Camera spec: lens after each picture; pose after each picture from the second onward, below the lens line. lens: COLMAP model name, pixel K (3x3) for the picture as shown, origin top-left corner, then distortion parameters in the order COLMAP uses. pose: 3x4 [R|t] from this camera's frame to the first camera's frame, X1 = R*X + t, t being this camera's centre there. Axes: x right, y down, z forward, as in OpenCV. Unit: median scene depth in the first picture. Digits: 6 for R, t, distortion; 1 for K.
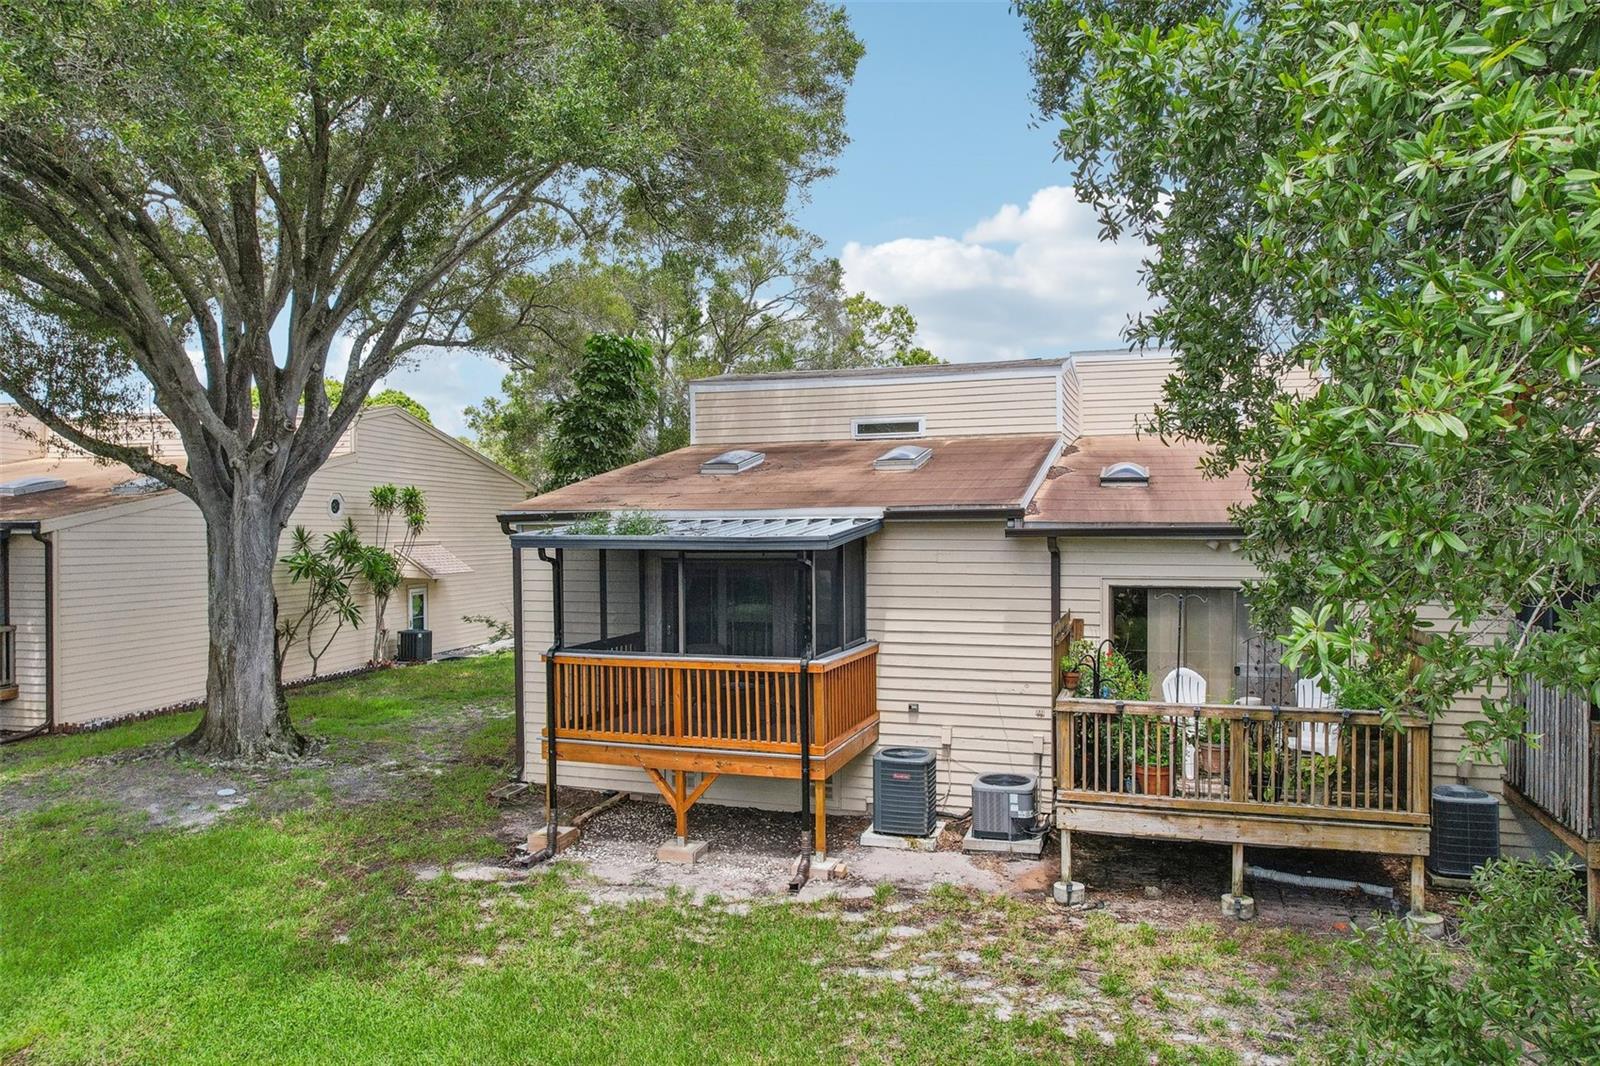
lens RADIAL K [[1102.5, 0, 800.0], [0, 1102.5, 533.0], [0, 0, 1]] dist [-0.056228, 0.054442]
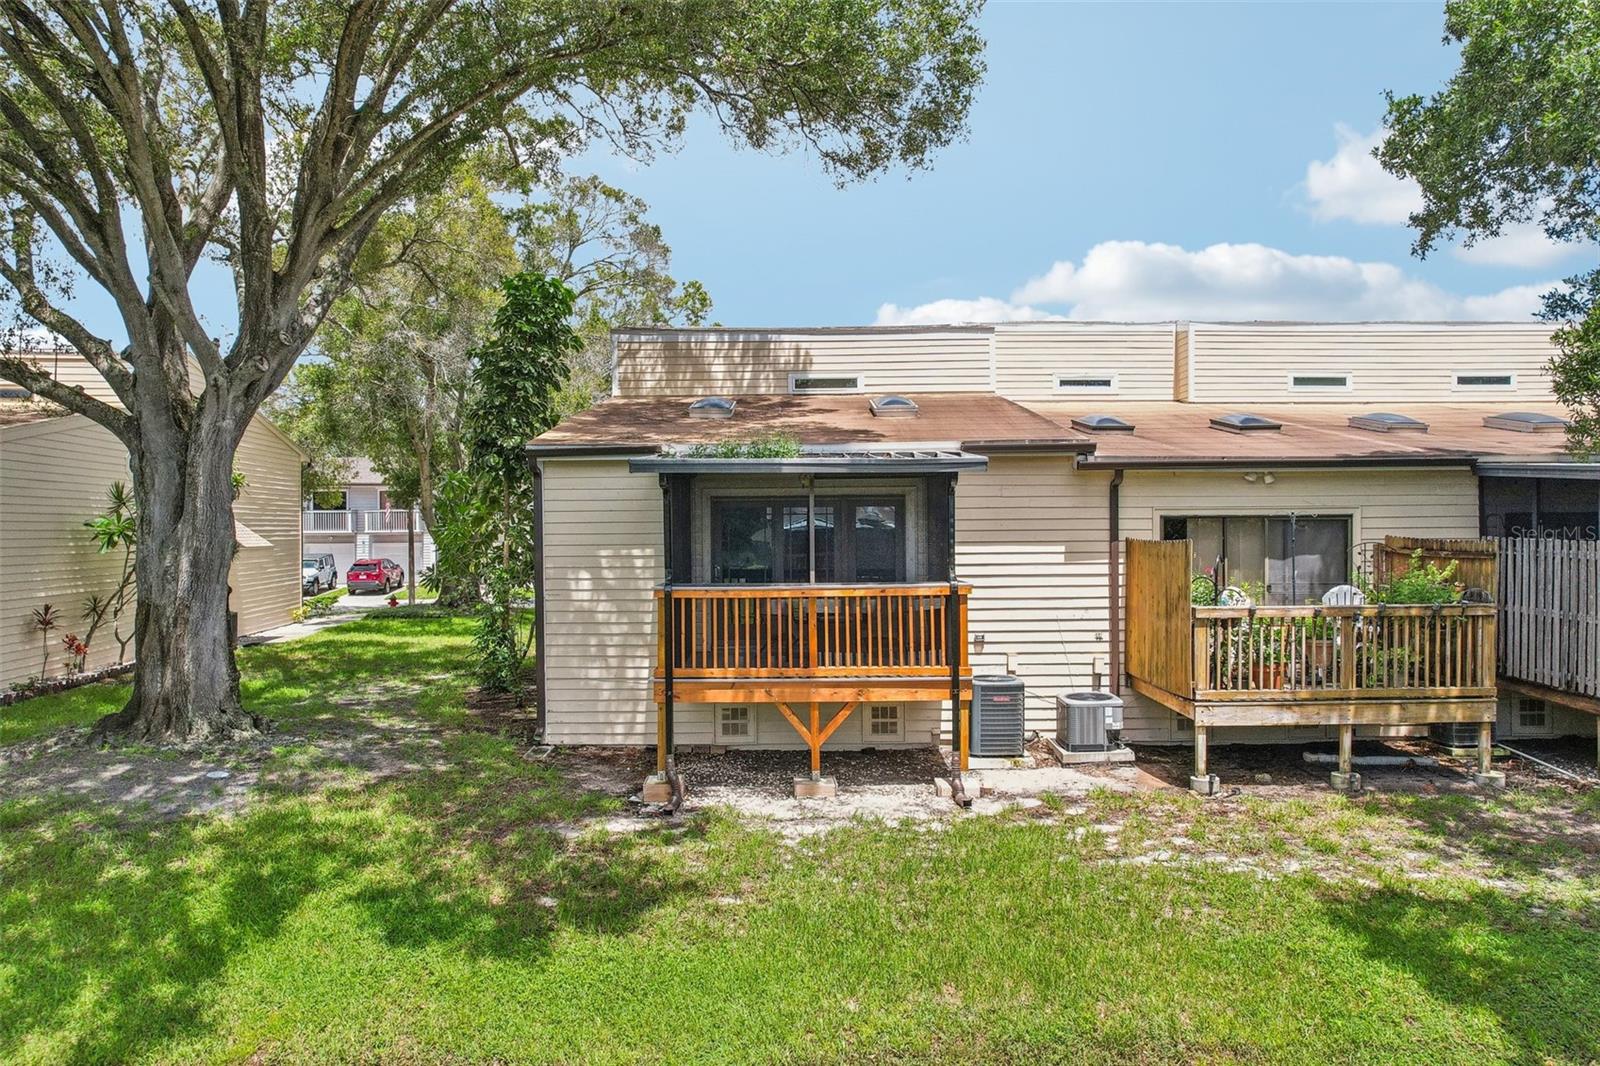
lens RADIAL K [[1110.5, 0, 800.0], [0, 1110.5, 533.0], [0, 0, 1]] dist [-0.073731, 0.082238]
pose [[0.947128, -0.006026, 0.320800, -0.434108], [0.006338, 0.999980, 0.000072, 0.066000], [-0.320794, 0.001965, 0.947147, 0.077820]]
